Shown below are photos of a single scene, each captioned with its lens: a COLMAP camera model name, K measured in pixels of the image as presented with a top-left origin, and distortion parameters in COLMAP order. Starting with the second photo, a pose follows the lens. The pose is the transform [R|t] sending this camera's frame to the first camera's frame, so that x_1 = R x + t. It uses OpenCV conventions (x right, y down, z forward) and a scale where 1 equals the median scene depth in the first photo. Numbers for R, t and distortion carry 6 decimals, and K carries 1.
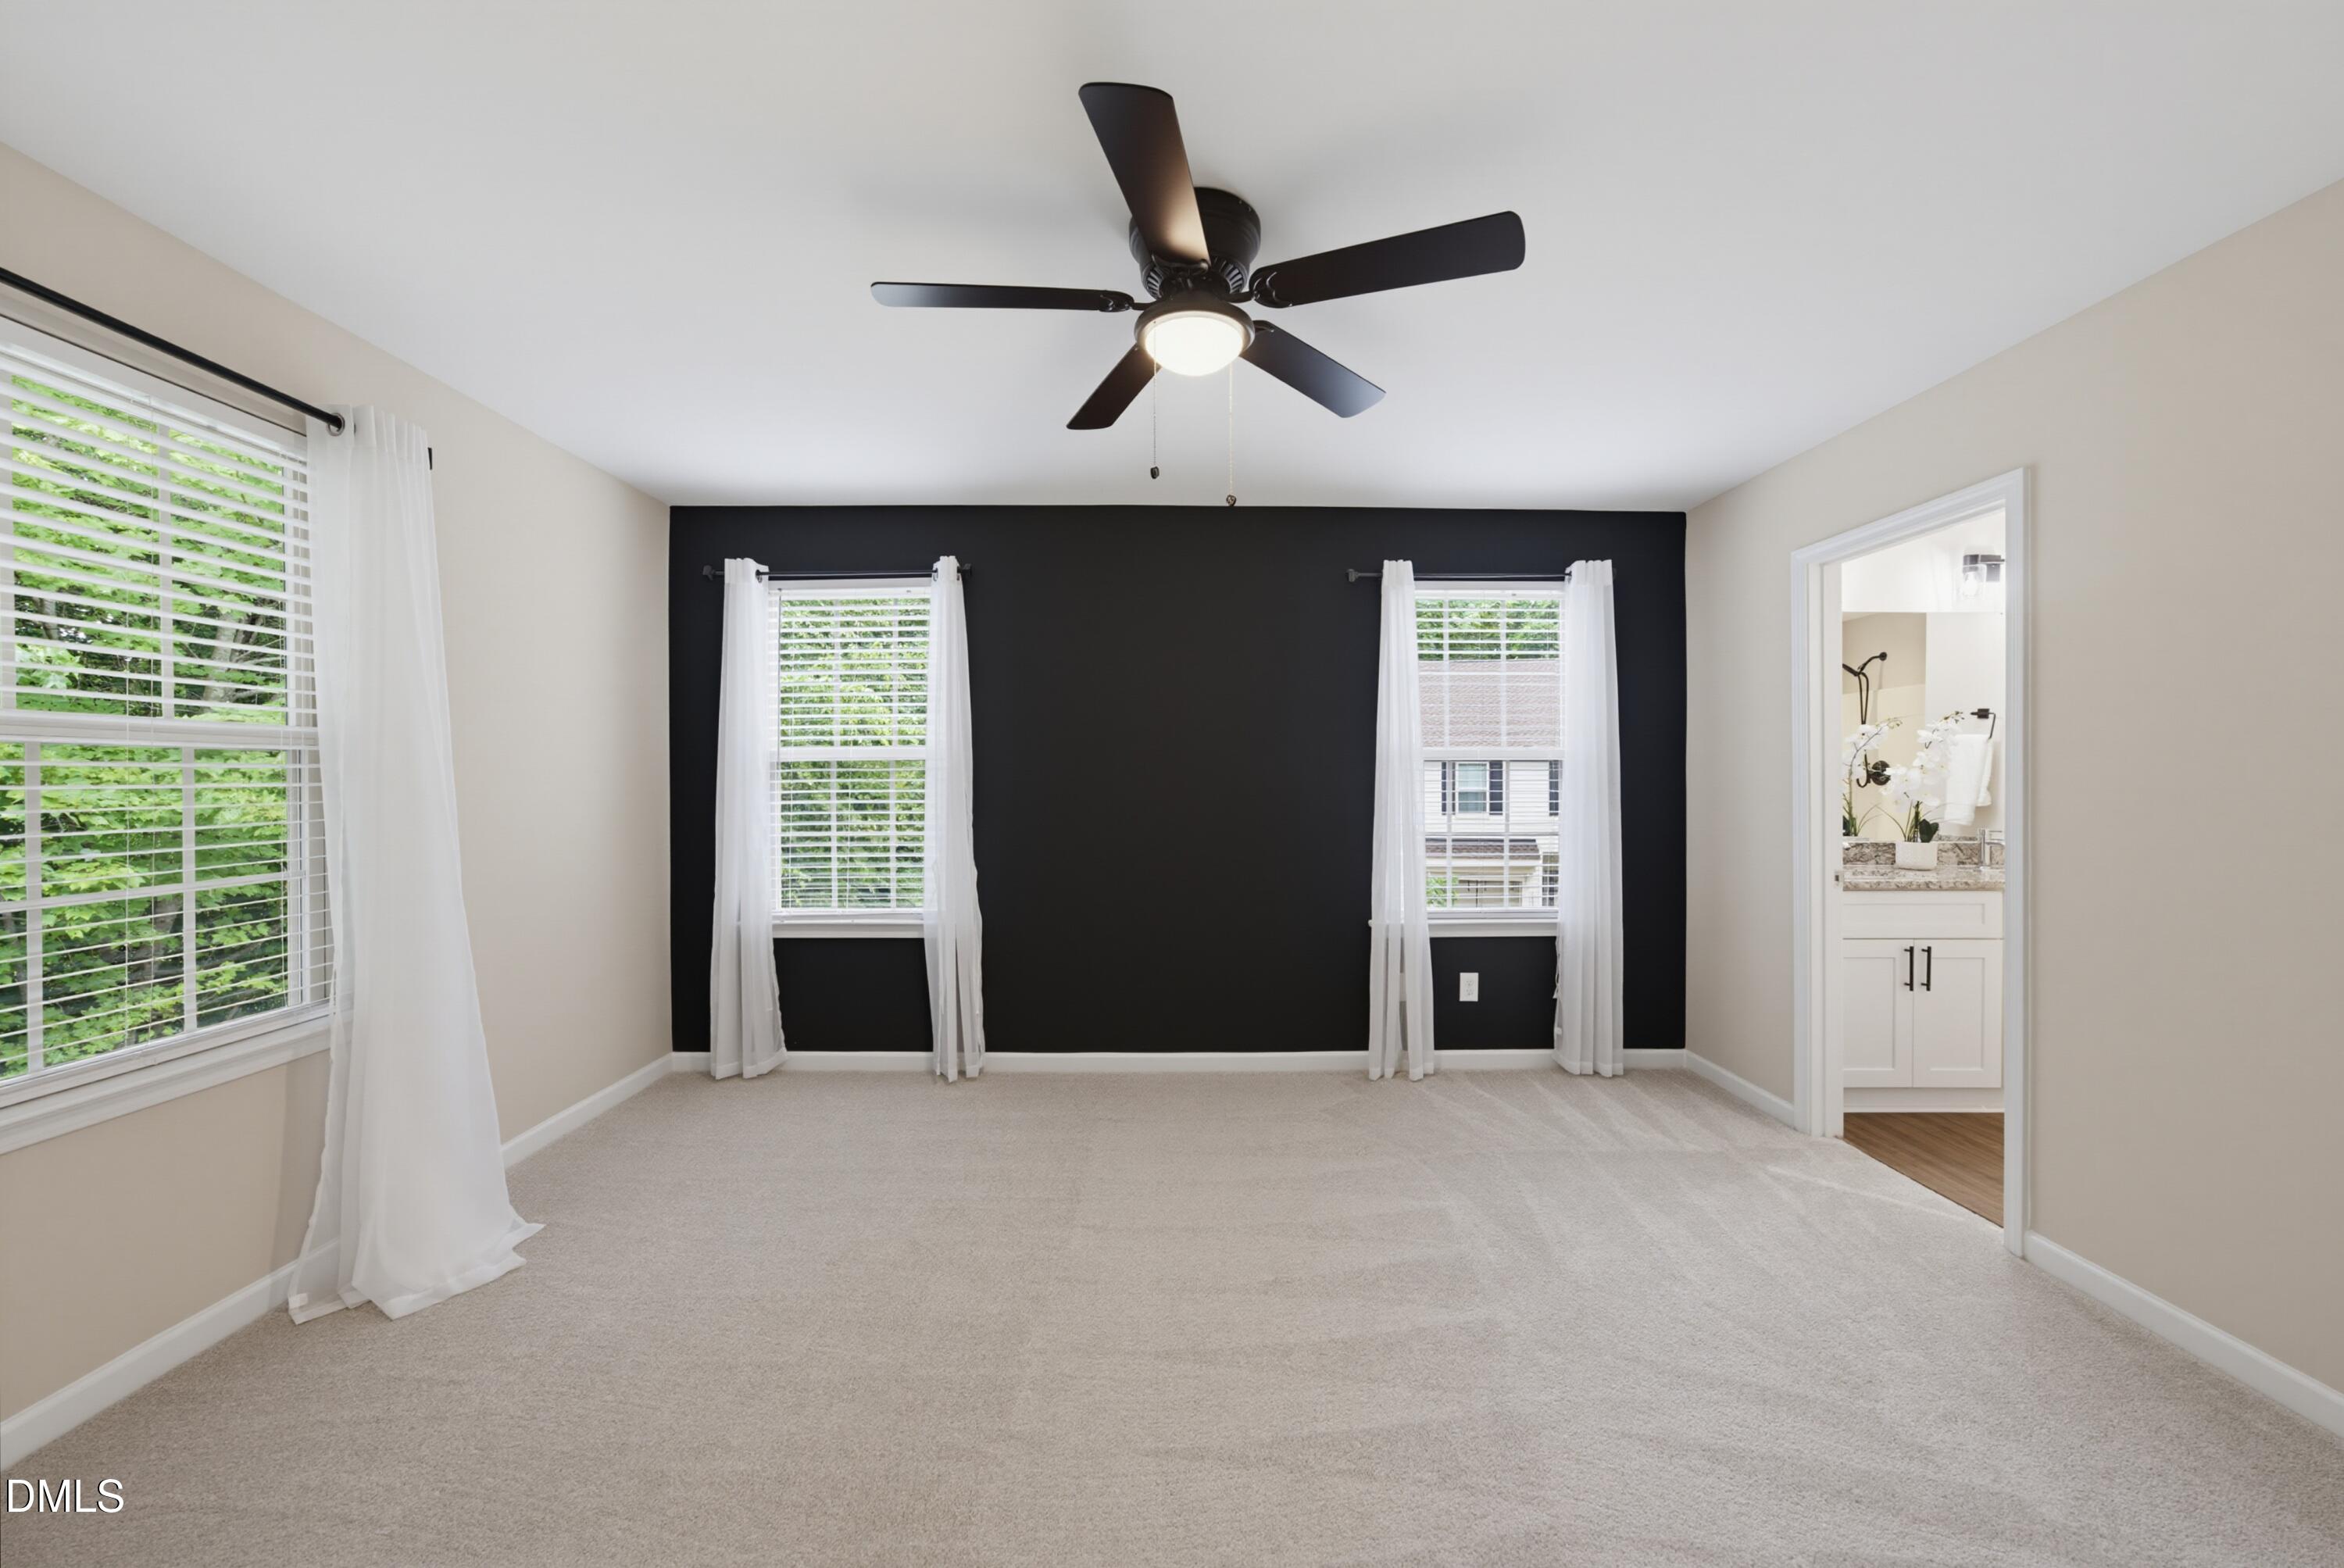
lens RADIAL K [[859.1, 0, 1172.0], [0, 859.1, 784.0], [0, 0, 1]] dist [-0.026411, 0.011405]
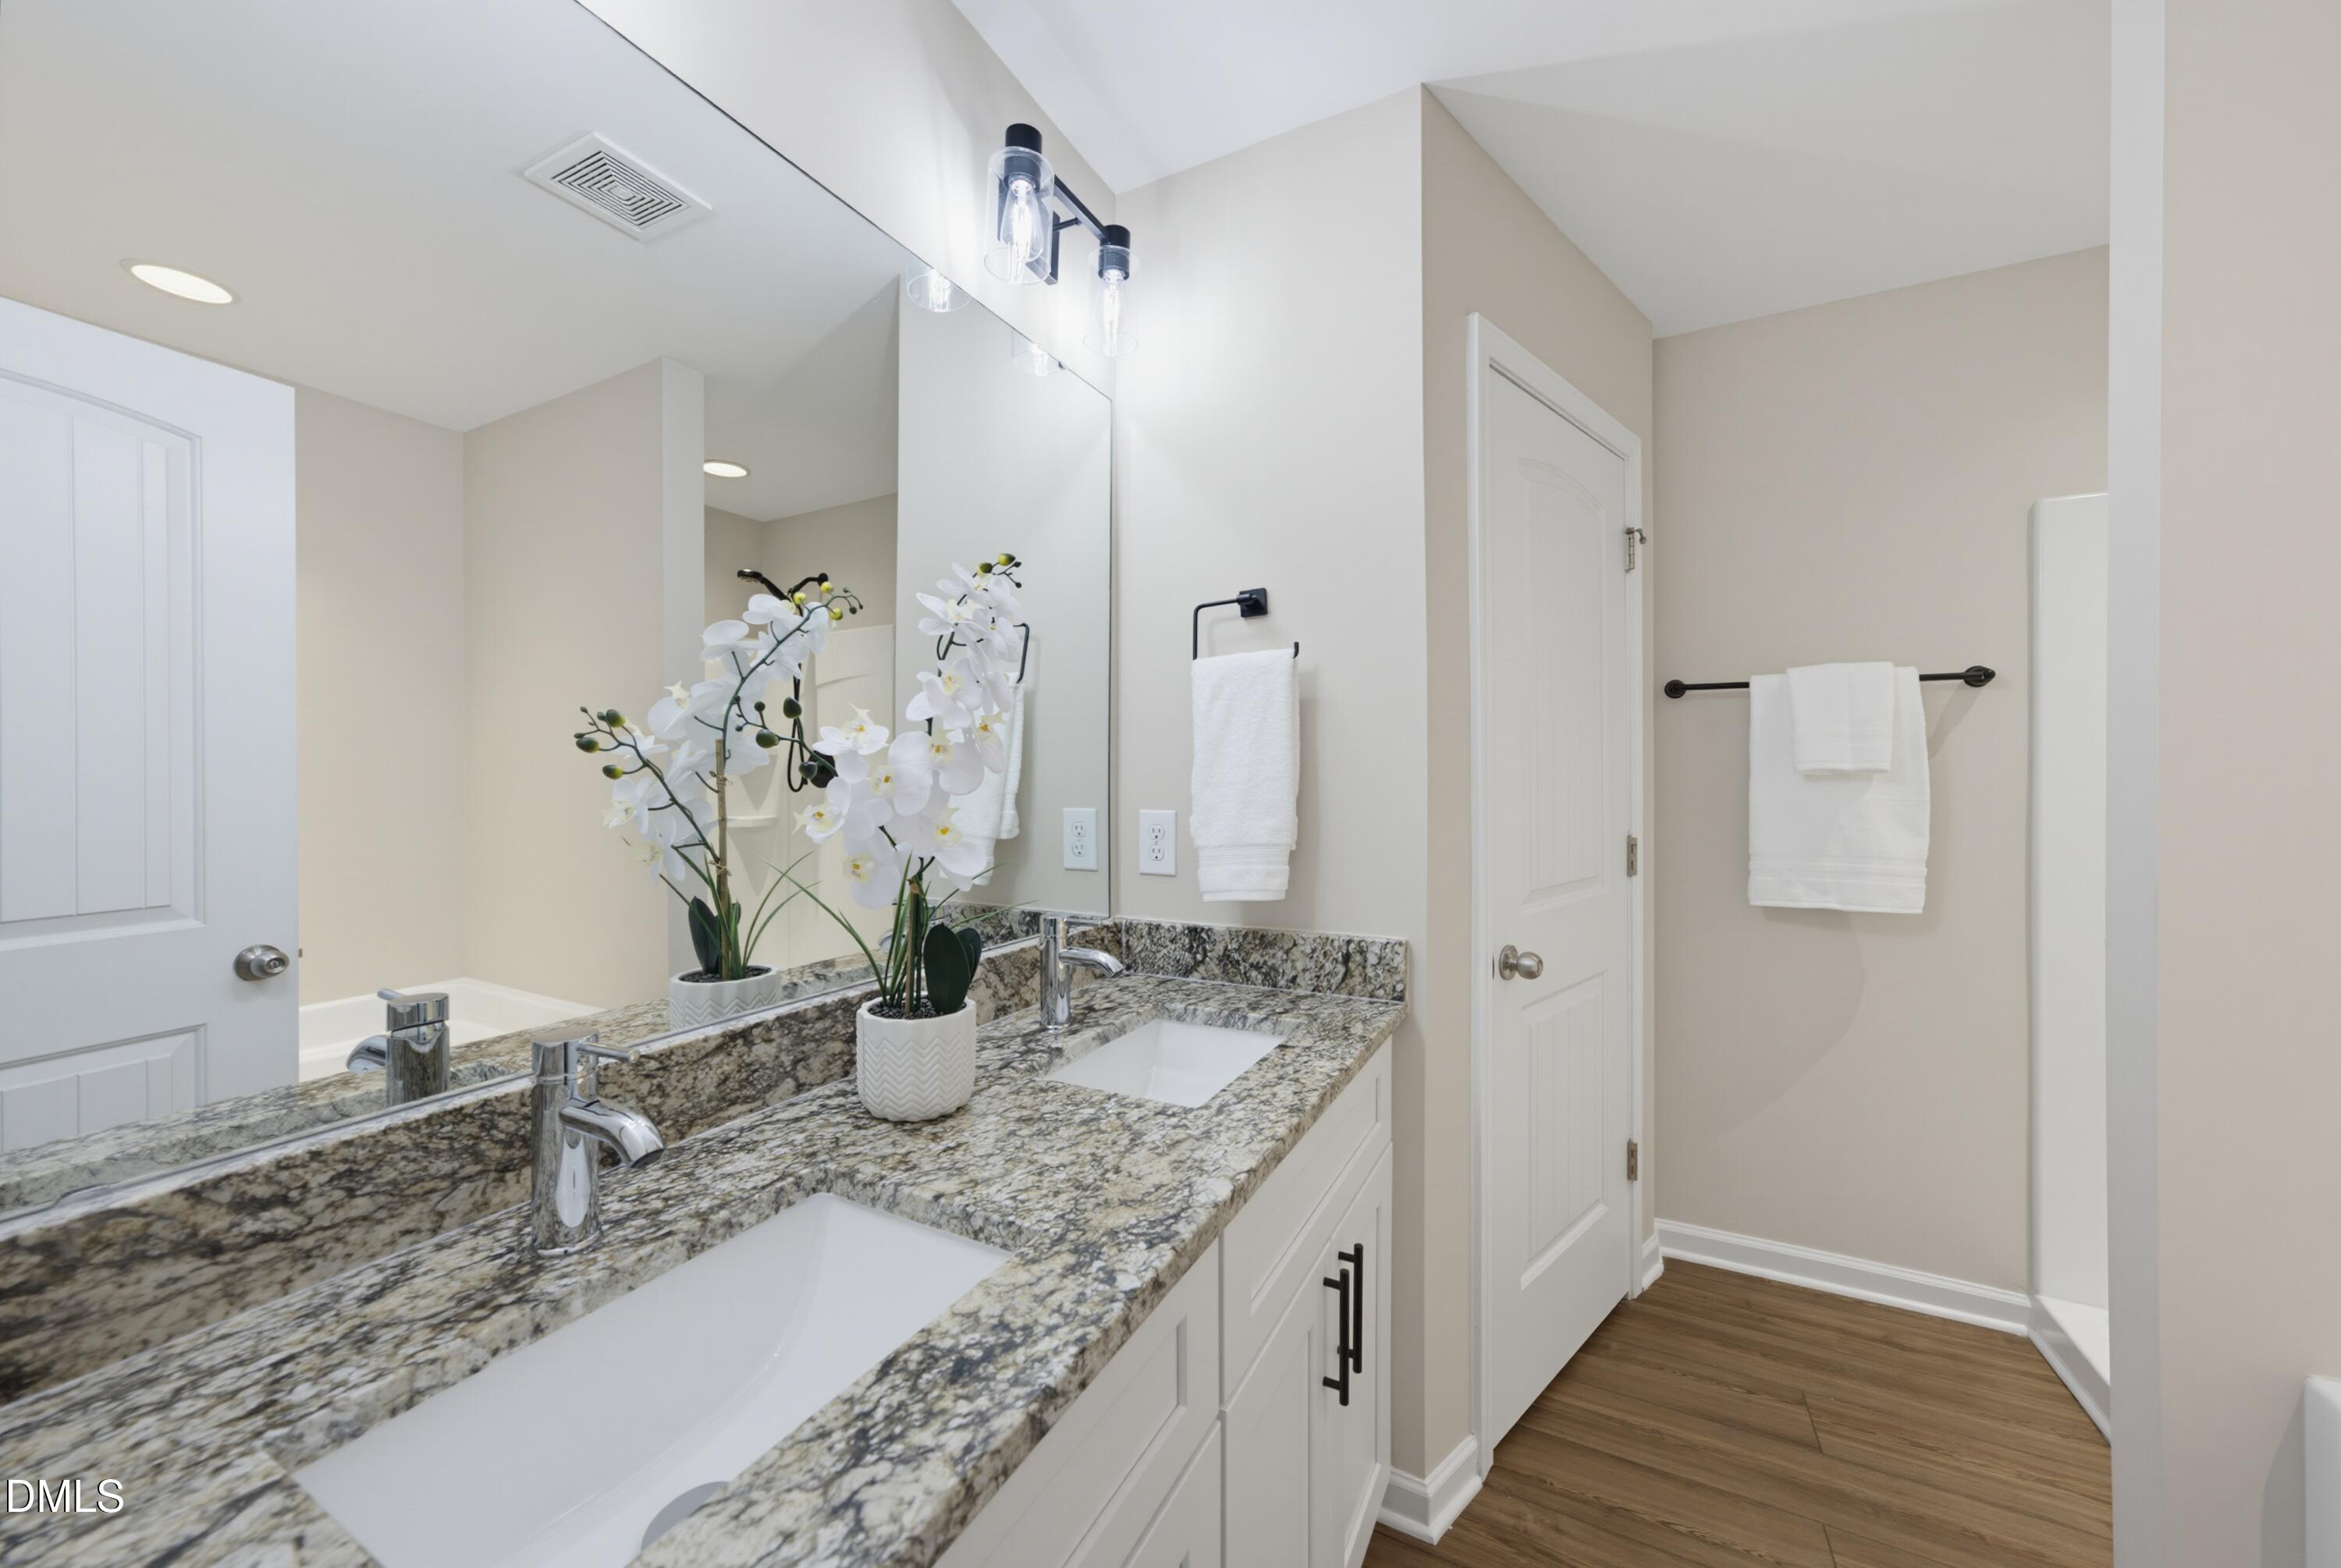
lens RADIAL K [[857.9, 0, 1170.5], [0, 857.9, 784.0], [0, 0, 1]] dist [-0.026411, 0.011405]
pose [[0.472688, -0.006089, 0.881209, 0.618116], [0.006365, 0.999974, 0.003496, -0.003018], [-0.881207, 0.003956, 0.472714, 0.728762]]
